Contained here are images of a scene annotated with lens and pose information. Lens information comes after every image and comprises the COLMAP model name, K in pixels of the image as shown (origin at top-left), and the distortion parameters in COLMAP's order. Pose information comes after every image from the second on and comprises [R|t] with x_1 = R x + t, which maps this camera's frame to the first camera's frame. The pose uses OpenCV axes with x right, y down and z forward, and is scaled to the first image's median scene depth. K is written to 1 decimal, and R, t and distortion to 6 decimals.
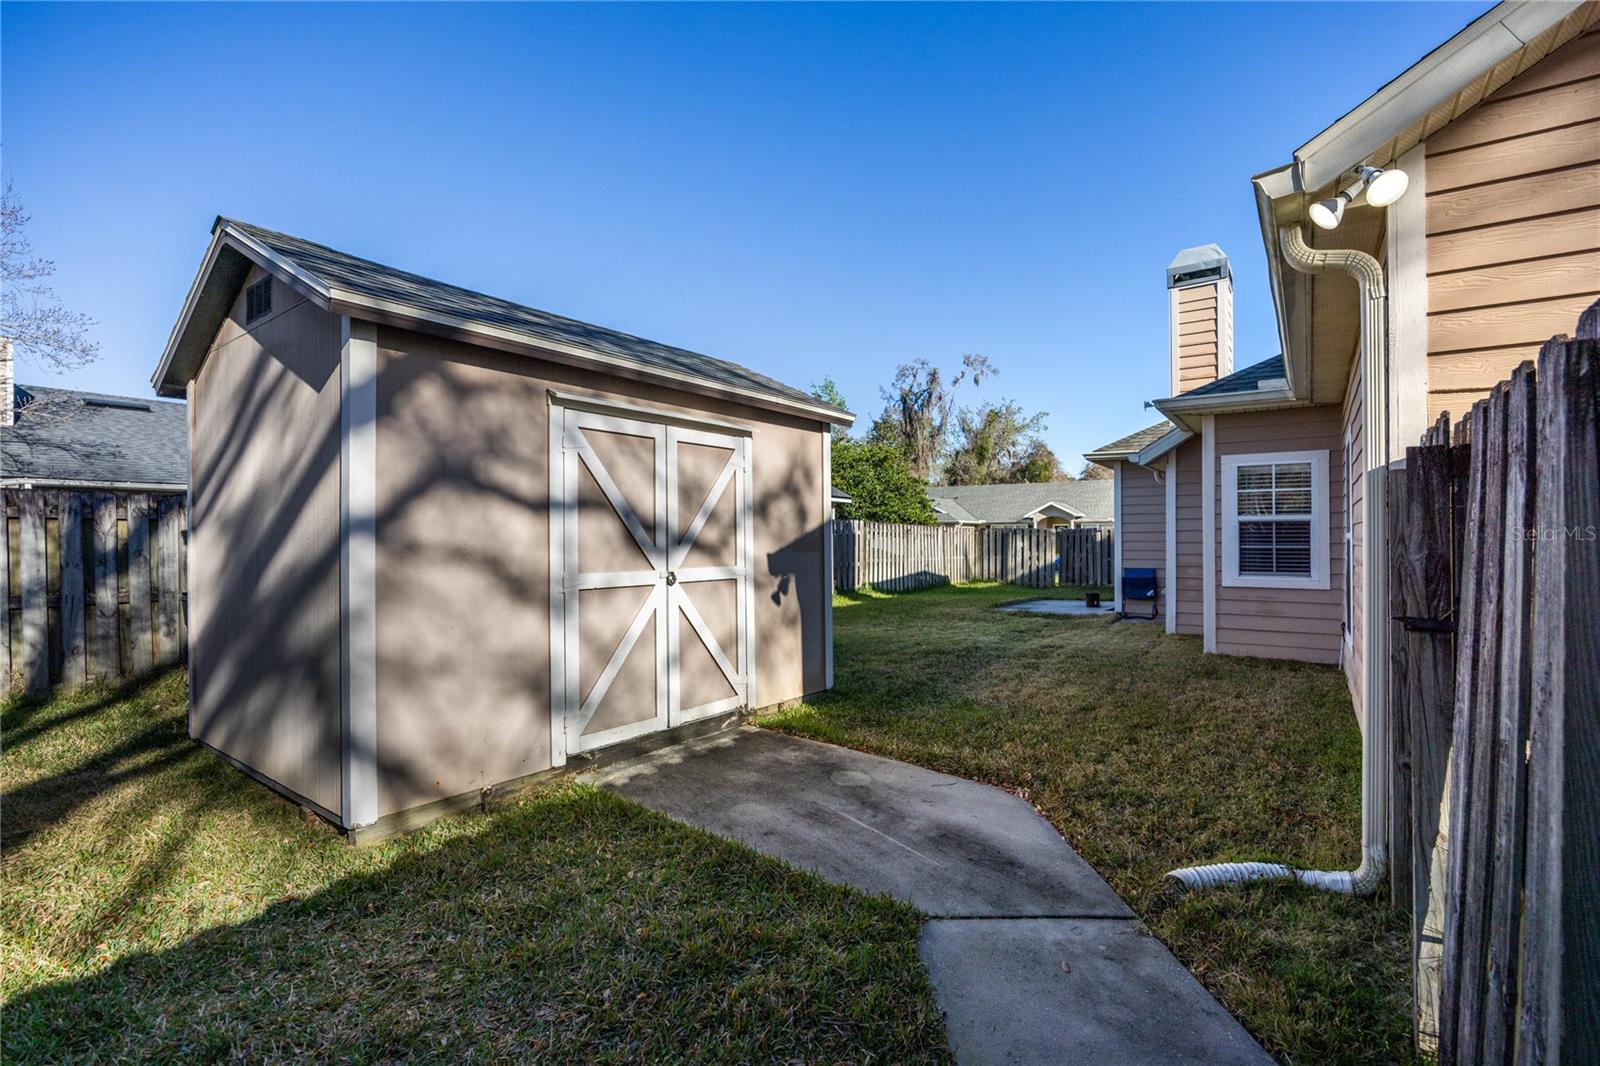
lens RADIAL K [[731.8, 0, 807.7], [0, 731.8, 531.8], [0, 0, 1]] dist [-0.001135, -0.000015]
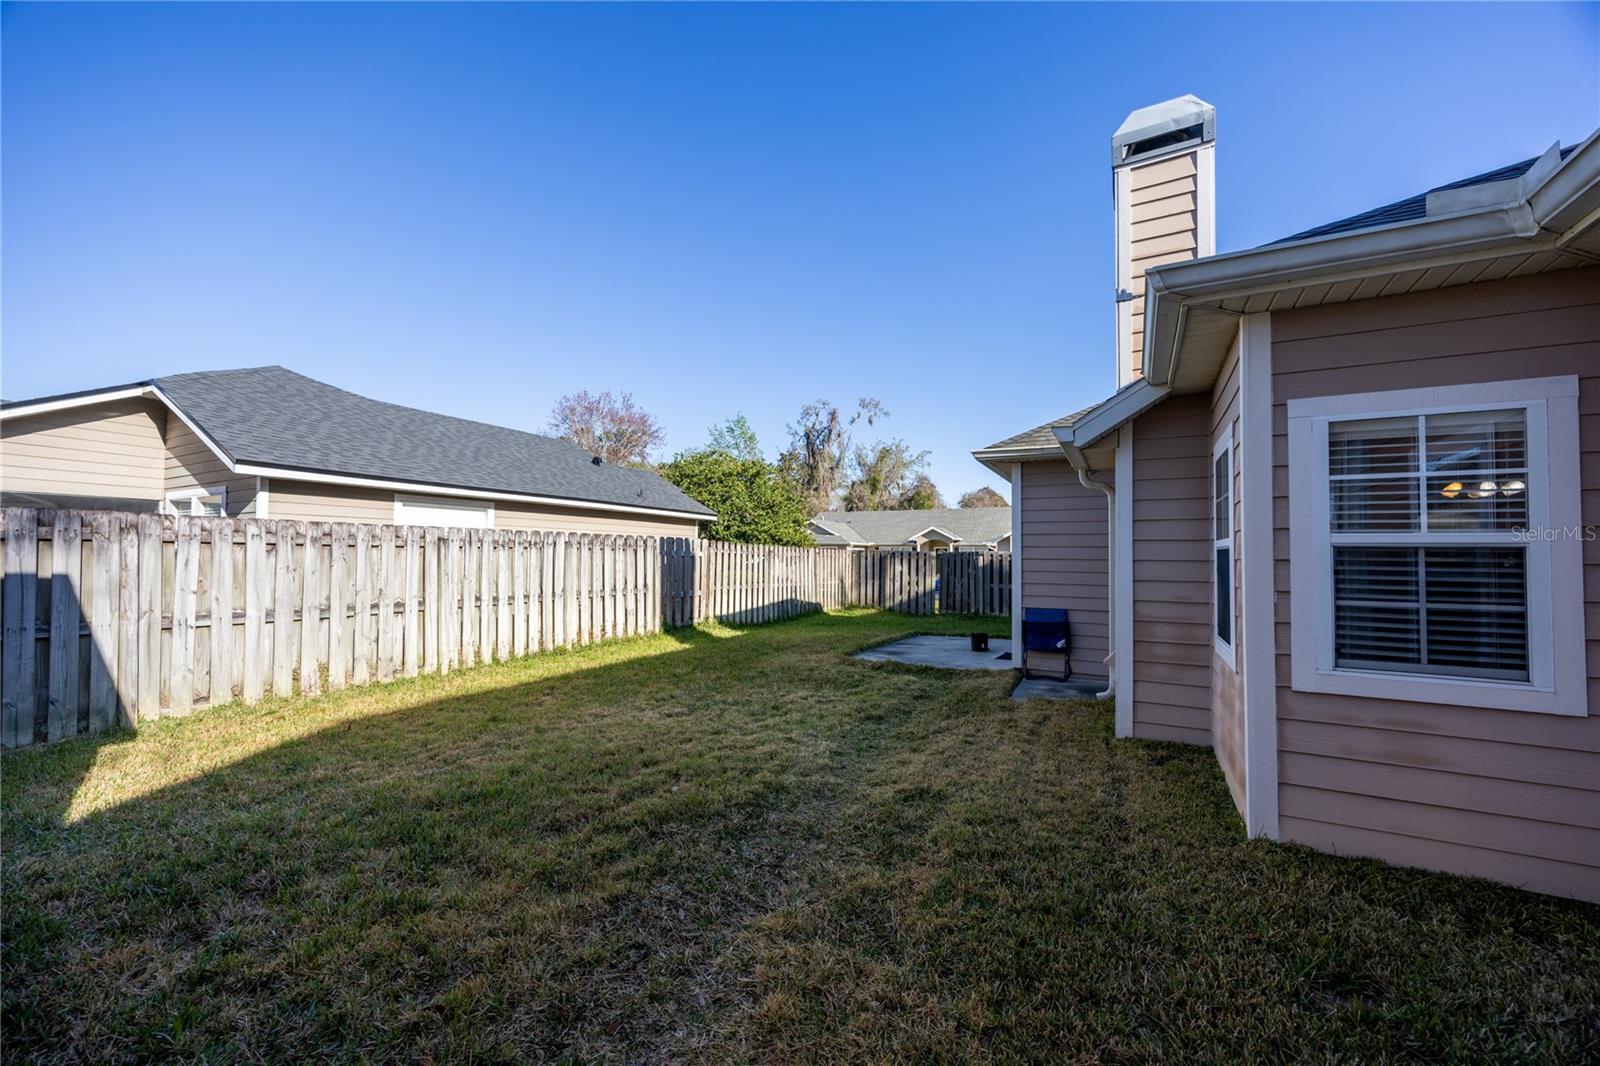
lens RADIAL K [[610.7, 0, 803.0], [0, 610.7, 539.4], [0, 0, 1]] dist [0.001674, 0.000193]
pose [[0.993774, 0.014234, 0.110499, 0.082721], [-0.012073, 0.999723, -0.020199, -0.002398], [-0.110755, 0.018740, 0.993671, 0.241413]]
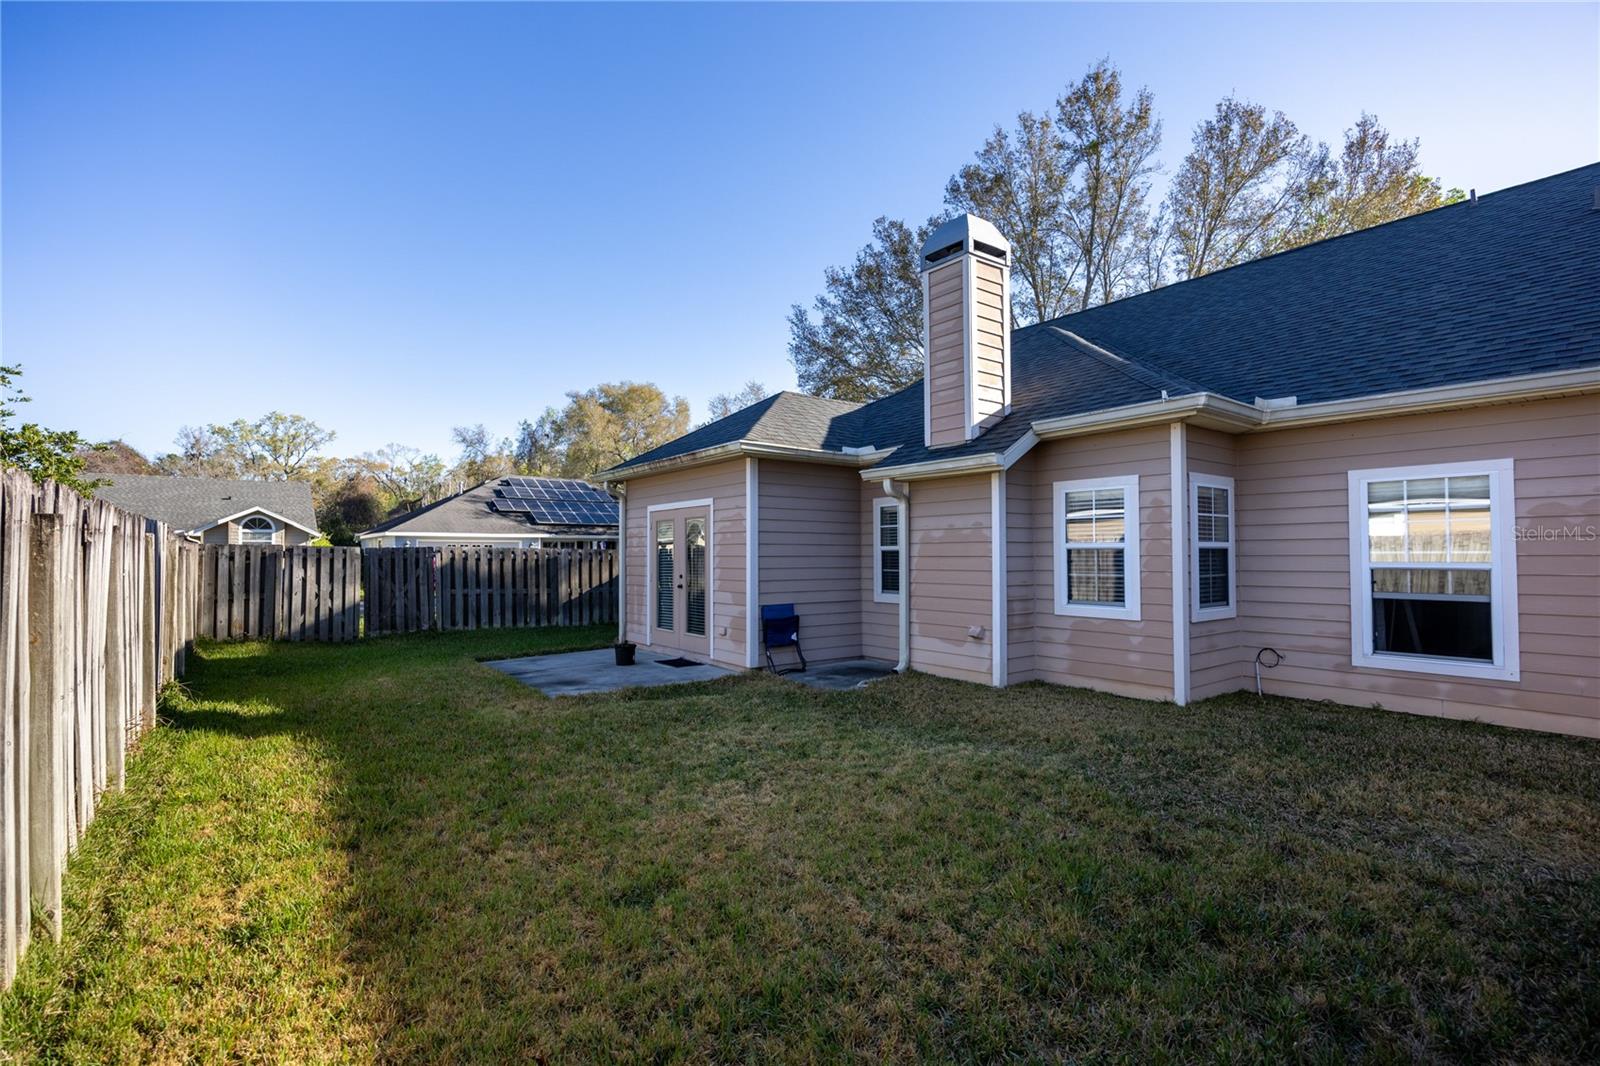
lens RADIAL K [[731.8, 0, 808.4], [0, 731.8, 540.2], [0, 0, 1]] dist [-0.001135, -0.000015]
pose [[0.311646, 0.017122, 0.950044, -0.144770], [-0.005317, 0.999853, -0.016275, -0.002518], [-0.950183, 0.000021, 0.311692, 0.424056]]
